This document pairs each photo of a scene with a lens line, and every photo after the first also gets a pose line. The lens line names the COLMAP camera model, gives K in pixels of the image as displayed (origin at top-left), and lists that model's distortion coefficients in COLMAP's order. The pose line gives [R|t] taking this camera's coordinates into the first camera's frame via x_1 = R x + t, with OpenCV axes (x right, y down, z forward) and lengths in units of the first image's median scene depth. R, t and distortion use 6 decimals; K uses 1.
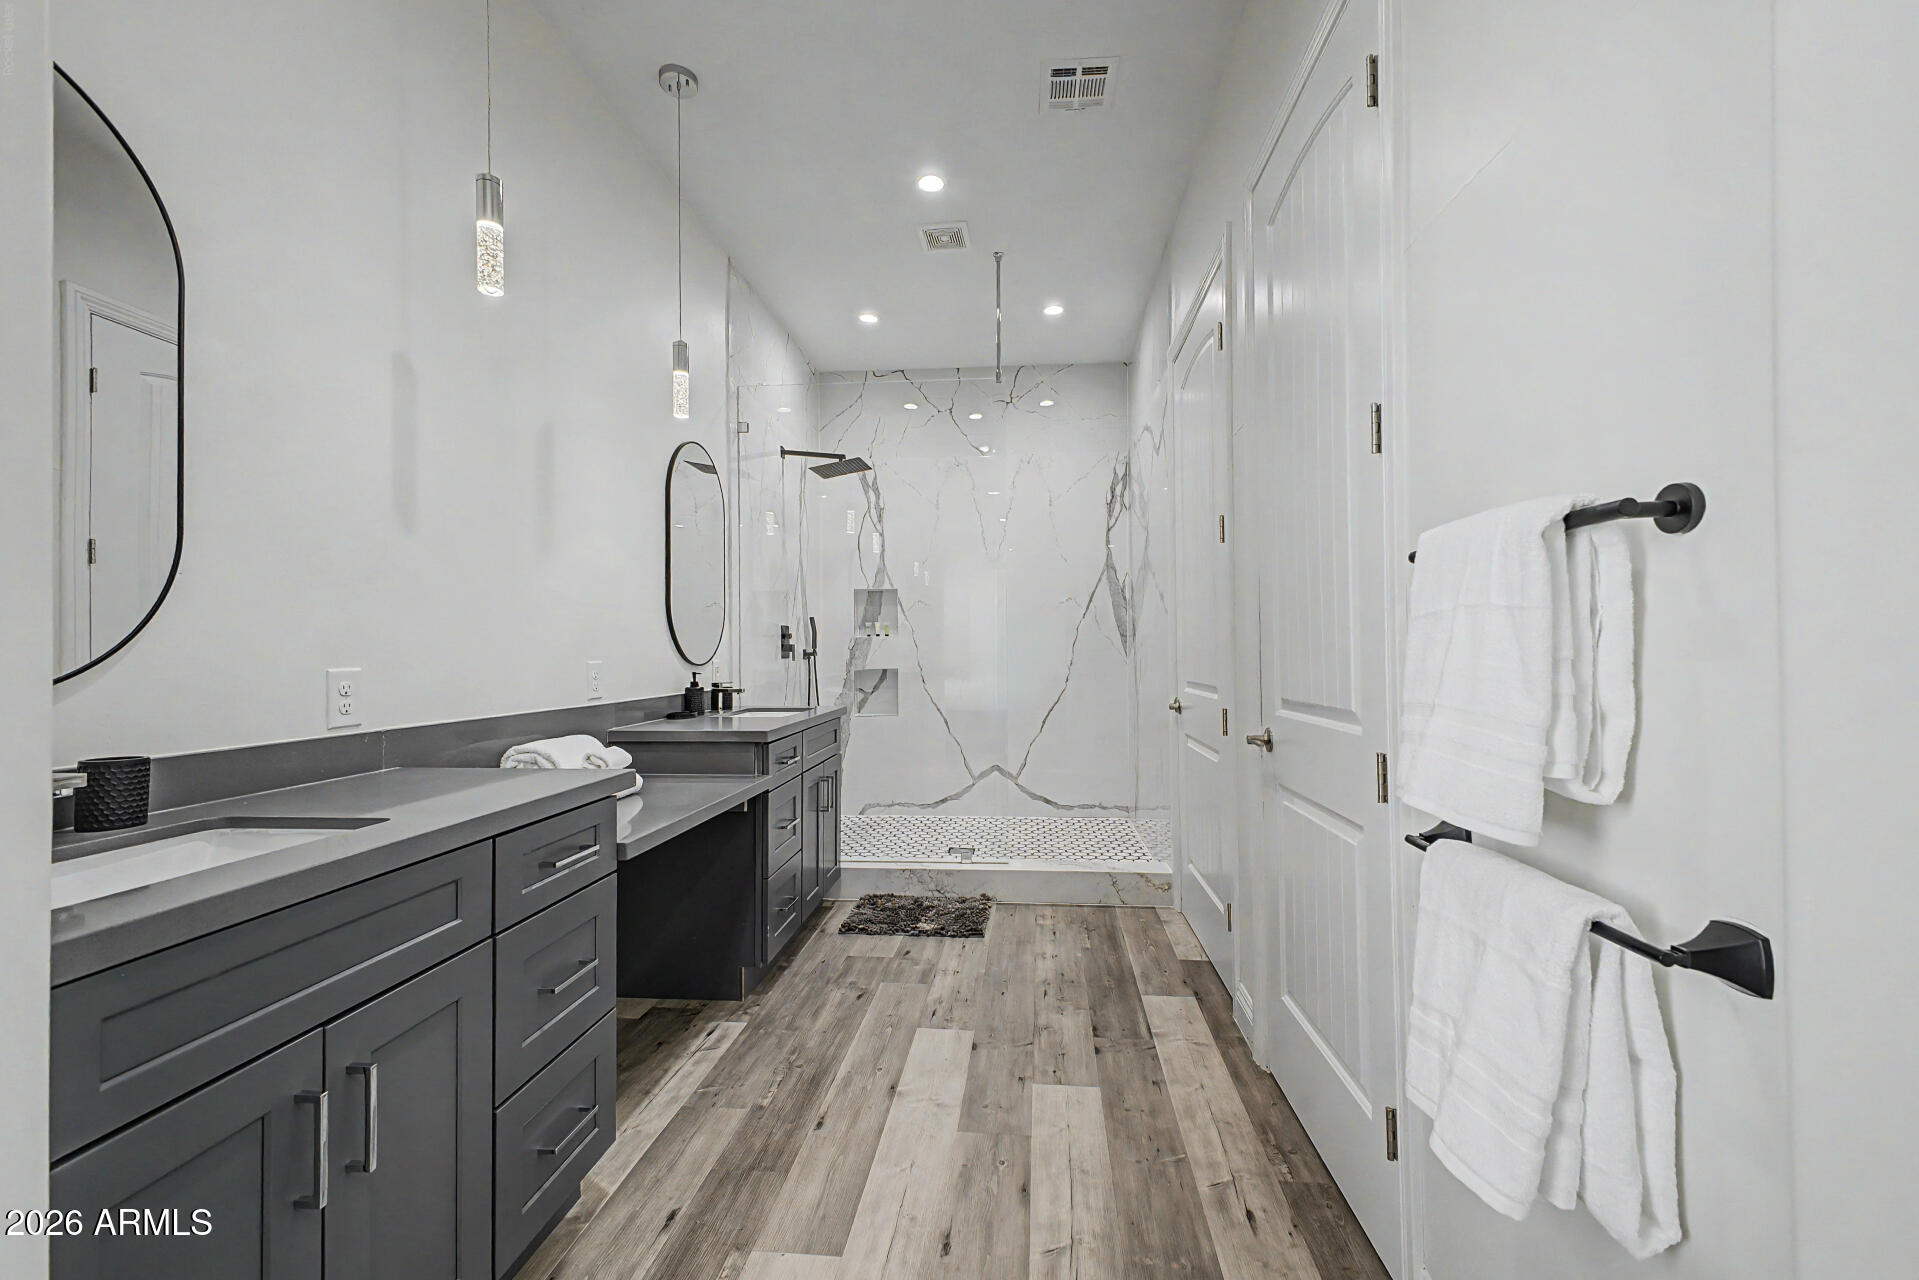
lens RADIAL K [[763.5, 0, 966.4], [0, 763.5, 641.7], [0, 0, 1]] dist [0.010285, -0.002023]
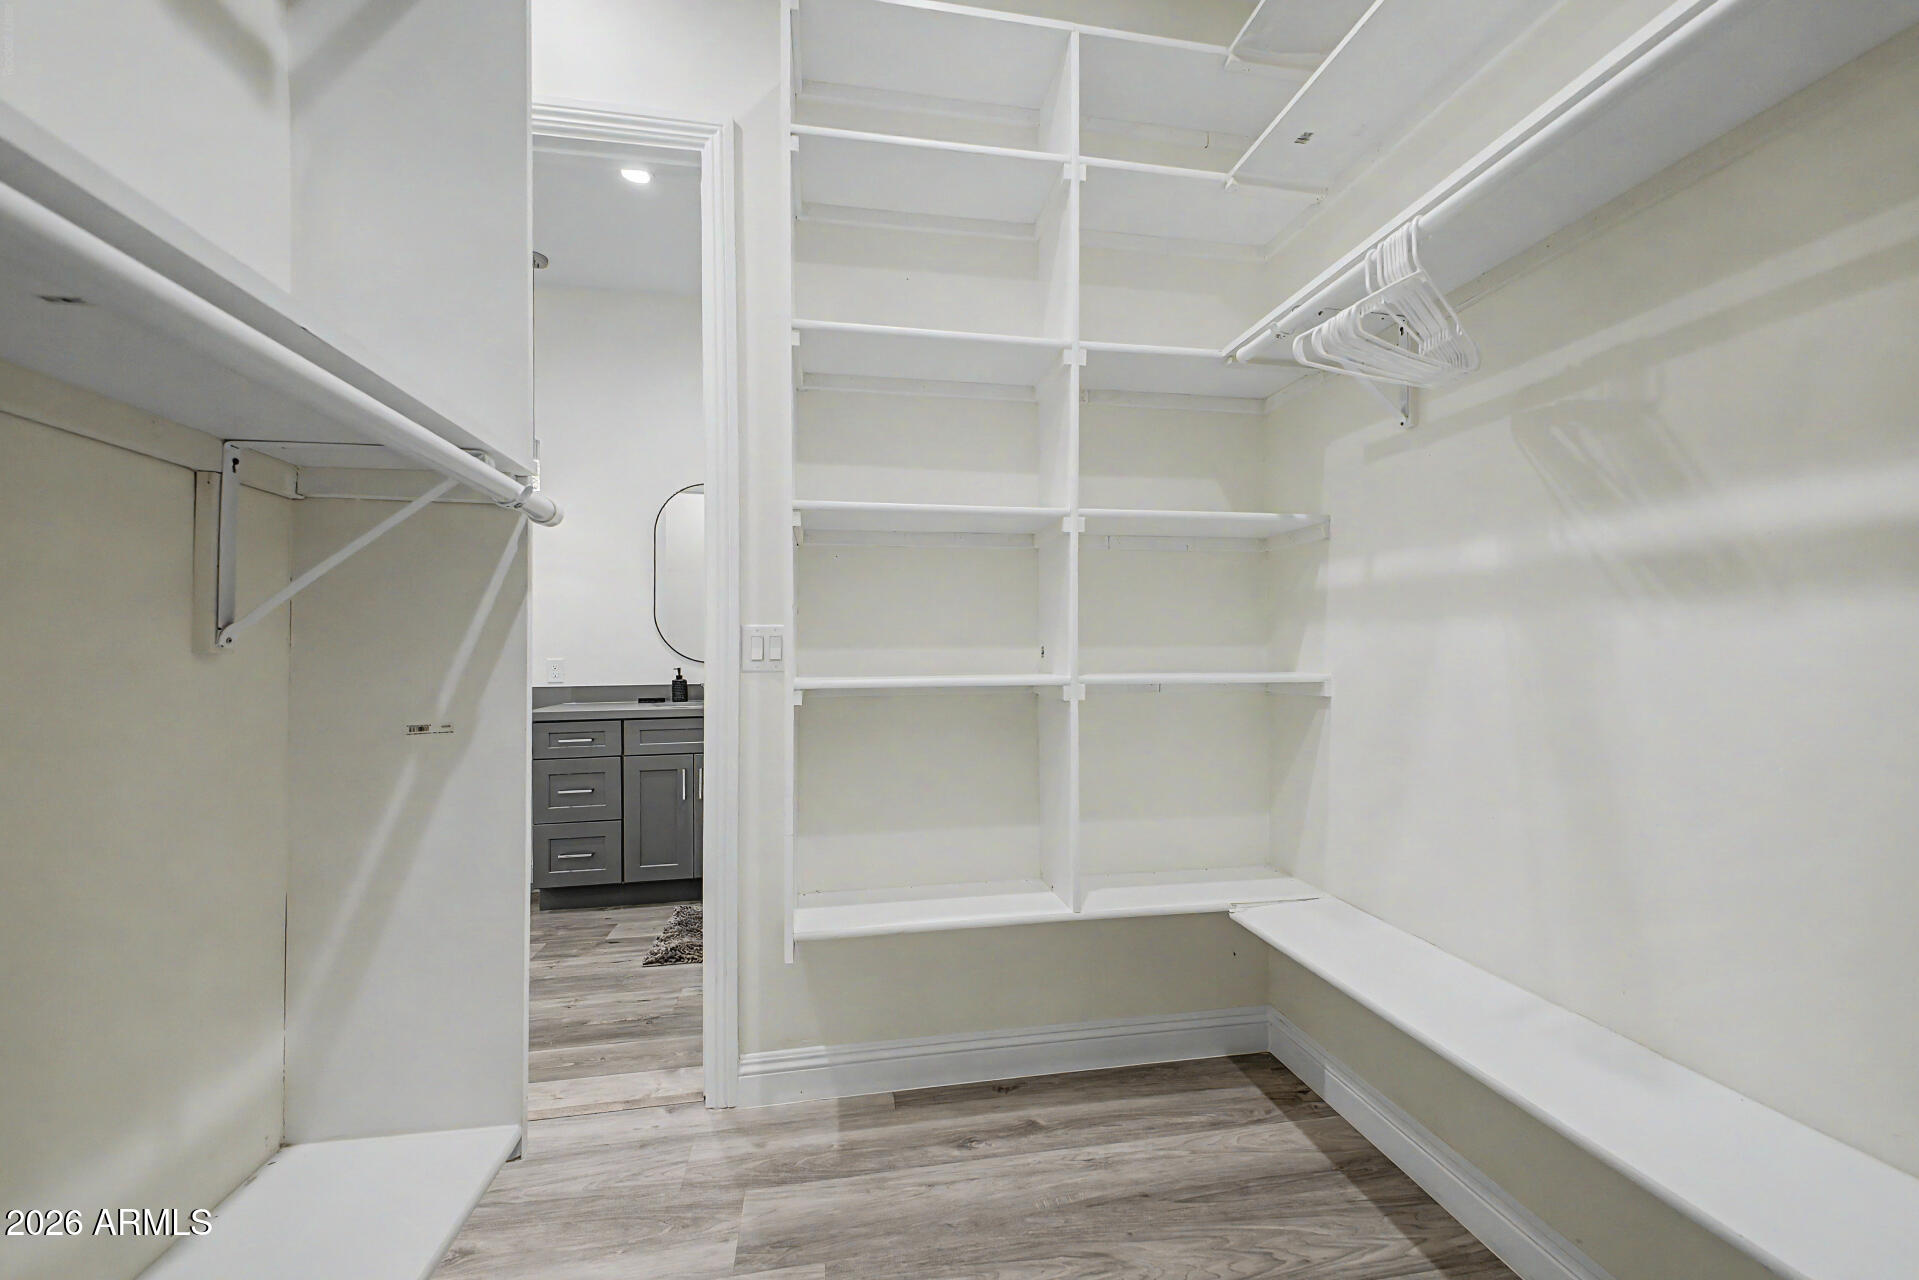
lens RADIAL K [[763.5, 0, 961.7], [0, 763.5, 642.8], [0, 0, 1]] dist [0.010285, -0.002023]
pose [[0.265712, -0.002808, -0.964048, 1.068282], [0.007052, 0.999975, -0.000969, 0.002567], [0.964027, -0.006541, 0.265725, 1.195317]]
